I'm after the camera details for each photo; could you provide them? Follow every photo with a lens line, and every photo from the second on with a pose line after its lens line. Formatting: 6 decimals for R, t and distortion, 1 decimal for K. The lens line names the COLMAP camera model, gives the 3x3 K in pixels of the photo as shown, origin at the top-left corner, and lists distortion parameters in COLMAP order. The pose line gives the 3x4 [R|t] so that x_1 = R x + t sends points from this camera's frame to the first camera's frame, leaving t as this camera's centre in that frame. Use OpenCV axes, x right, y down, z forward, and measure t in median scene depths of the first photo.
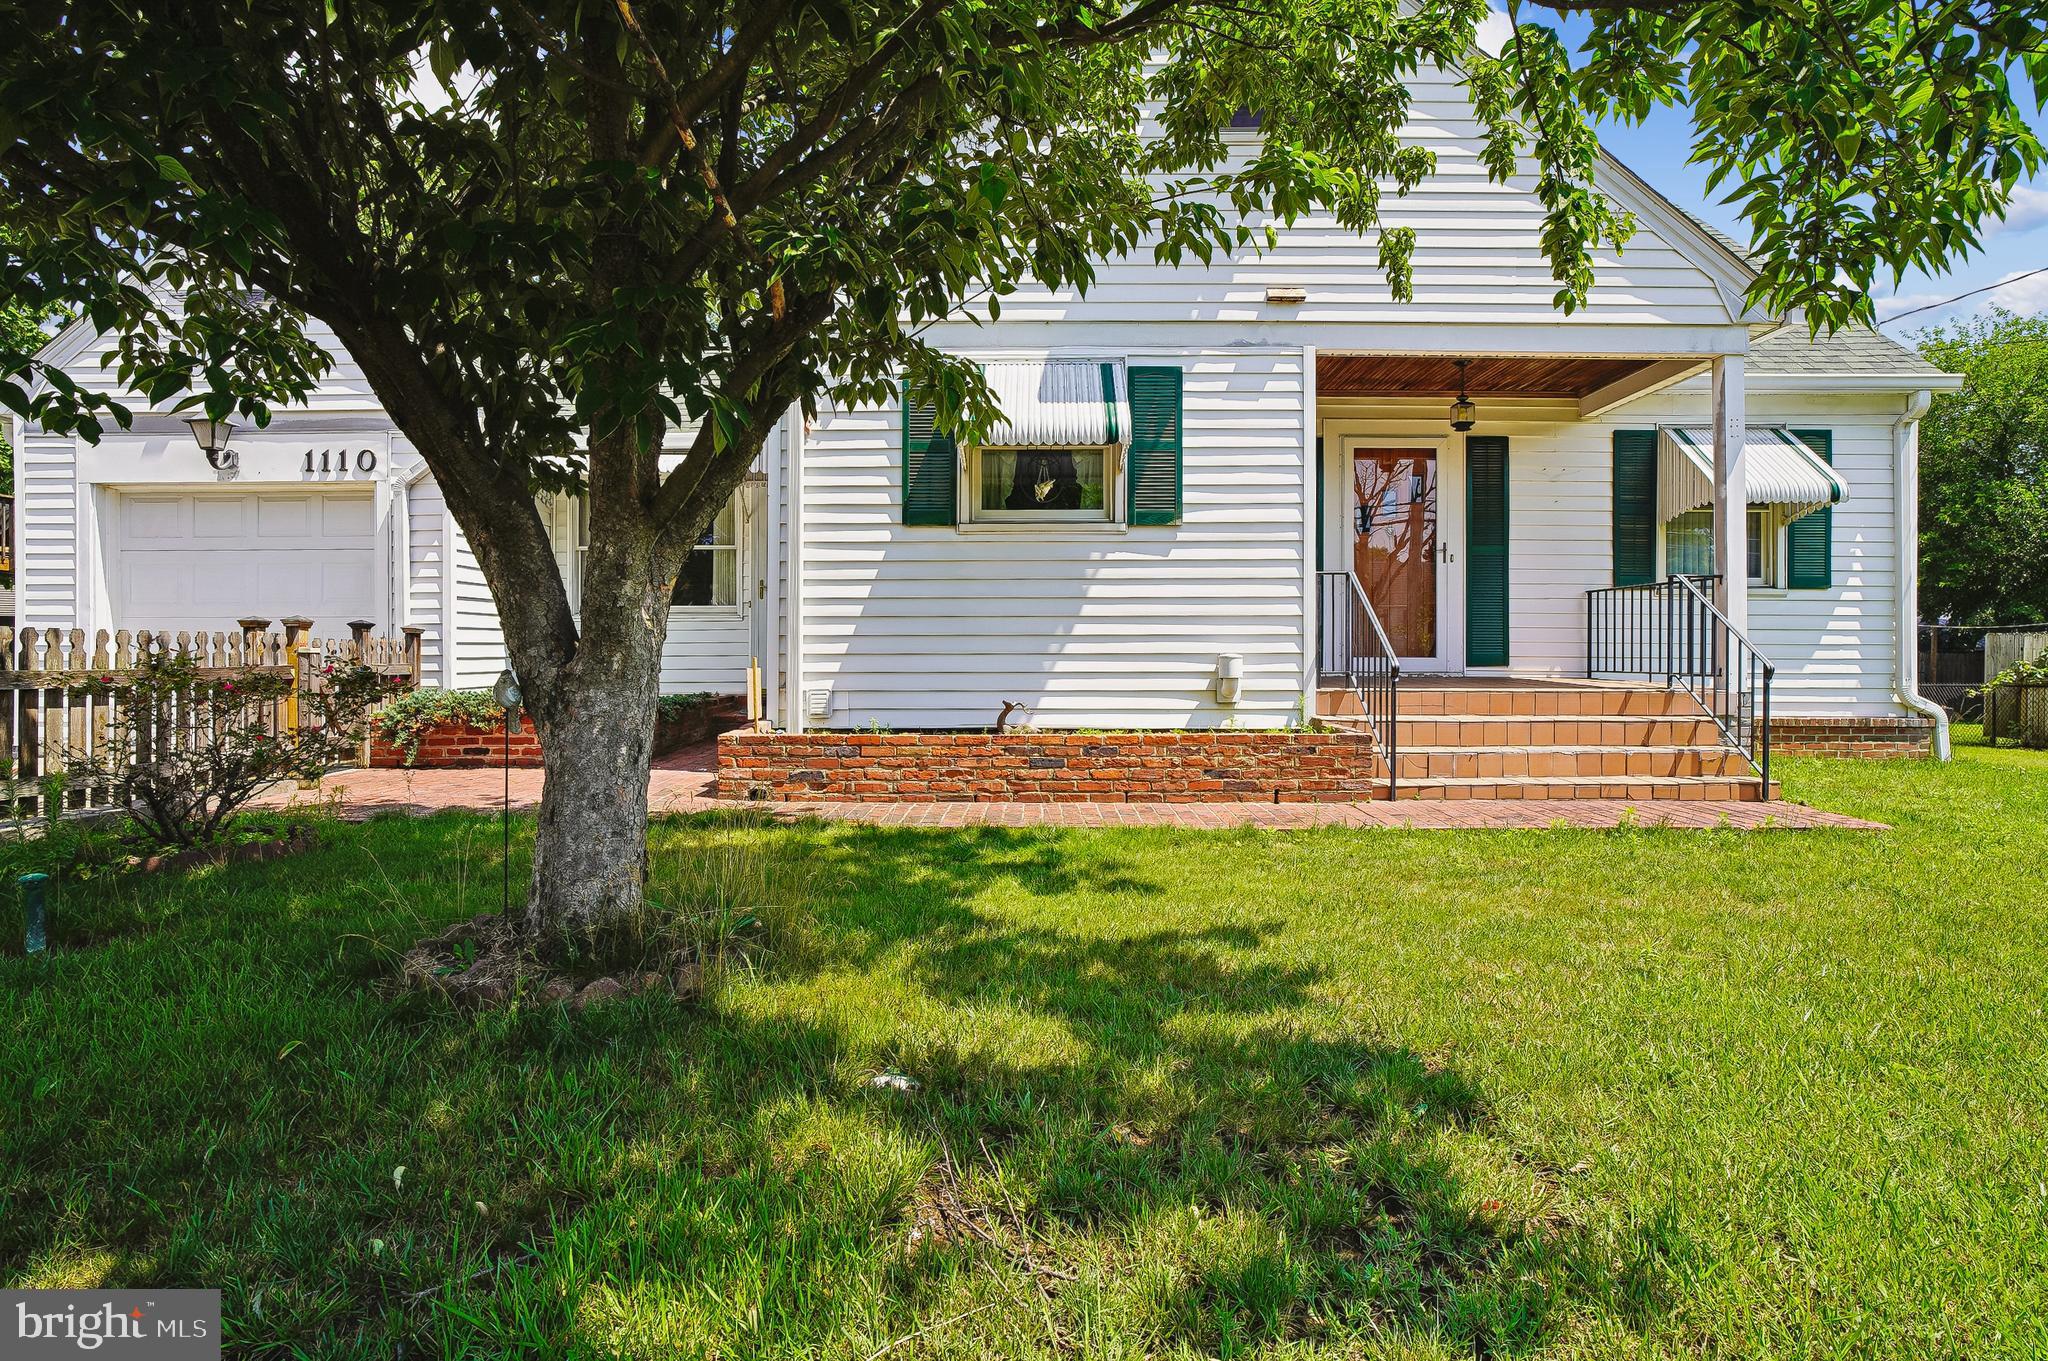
lens RADIAL K [[1066.6, 0, 1018.8], [0, 1066.6, 668.9], [0, 0, 1]] dist [-0.041919, 0.036595]
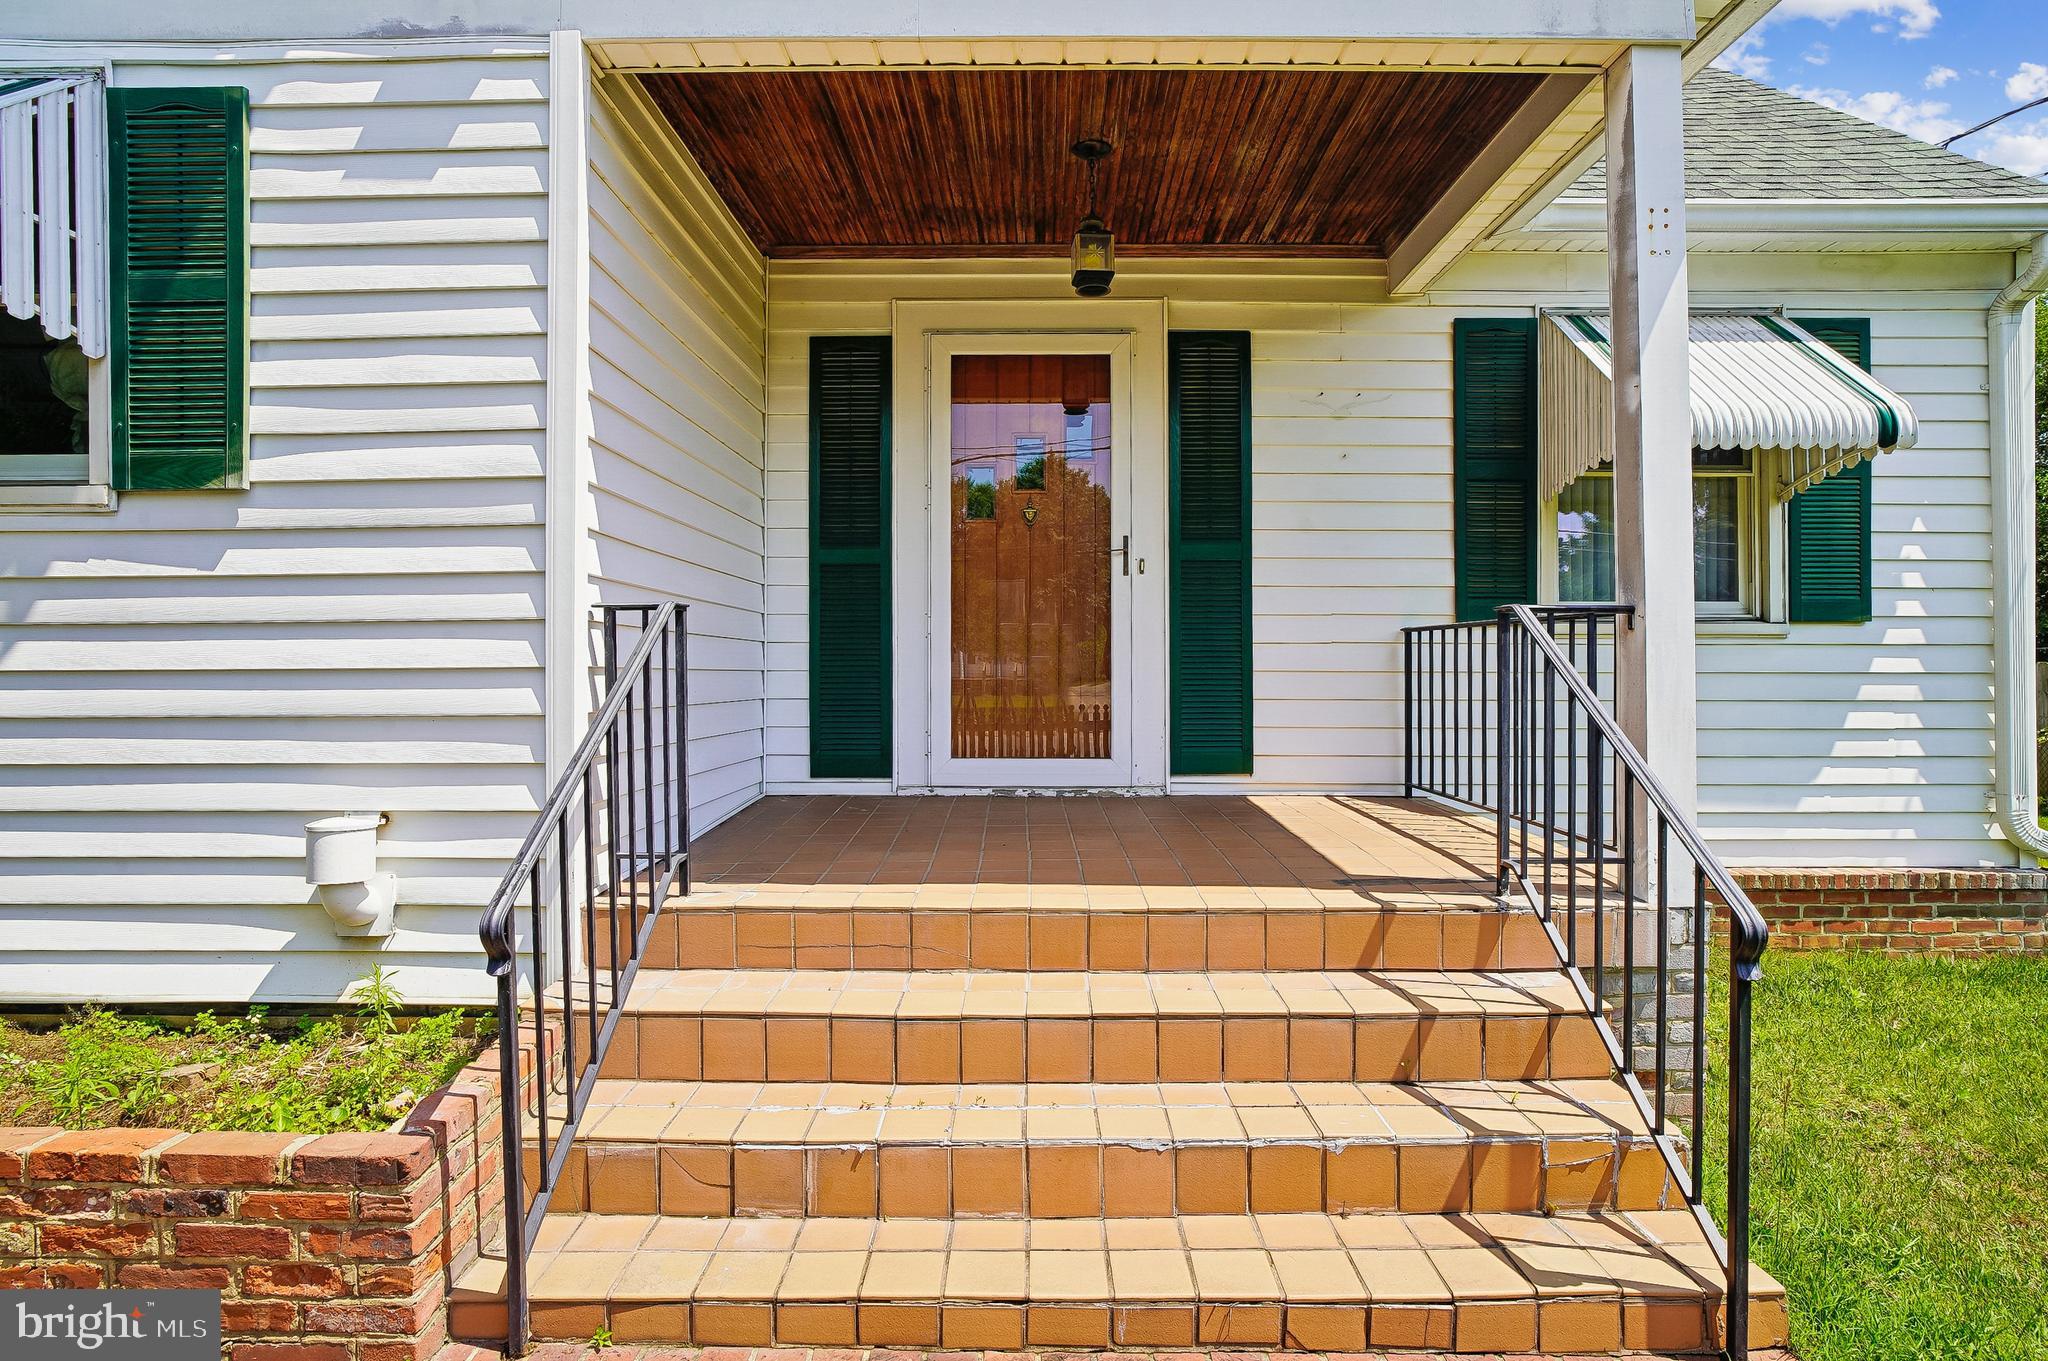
lens RADIAL K [[1066.5, 0, 999.5], [0, 1066.5, 673.7], [0, 0, 1]] dist [-0.045459, 0.025370]
pose [[0.999964, -0.003355, -0.007783, 0.353279], [0.003317, 0.999983, -0.004828, -0.051129], [0.007799, 0.004802, 0.999958, 0.493394]]
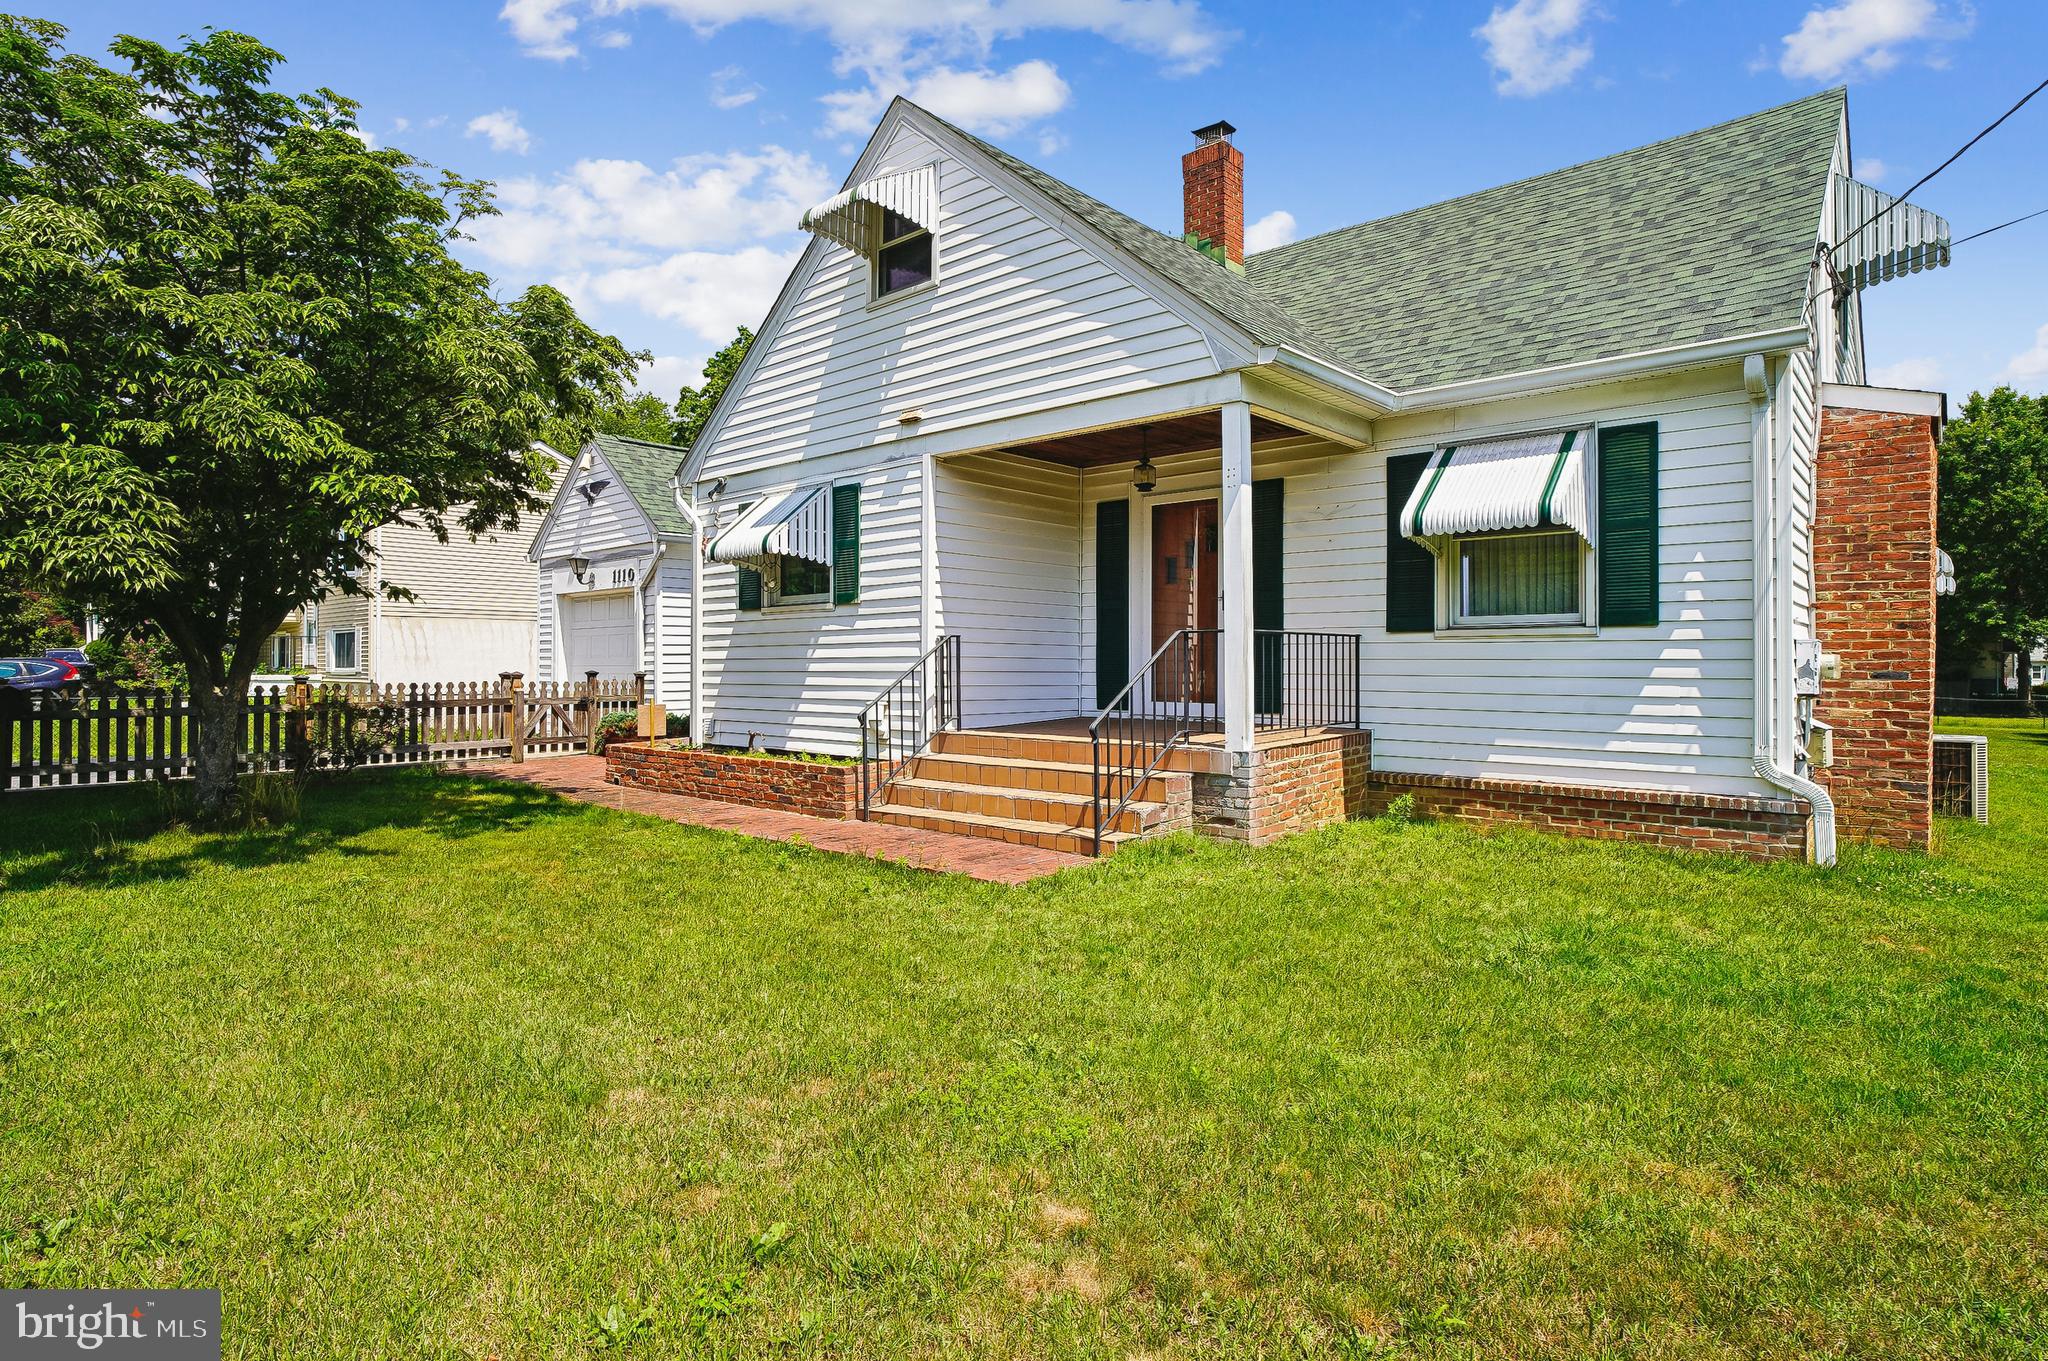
lens RADIAL K [[1103.4, 0, 1050.3], [0, 1103.4, 661.2], [0, 0, 1]] dist [-0.027756, 0.039213]
pose [[0.755455, -0.002876, -0.655194, 0.990478], [-0.005682, 0.999924, -0.010940, -0.039518], [0.655176, 0.011987, 0.755381, 0.099357]]
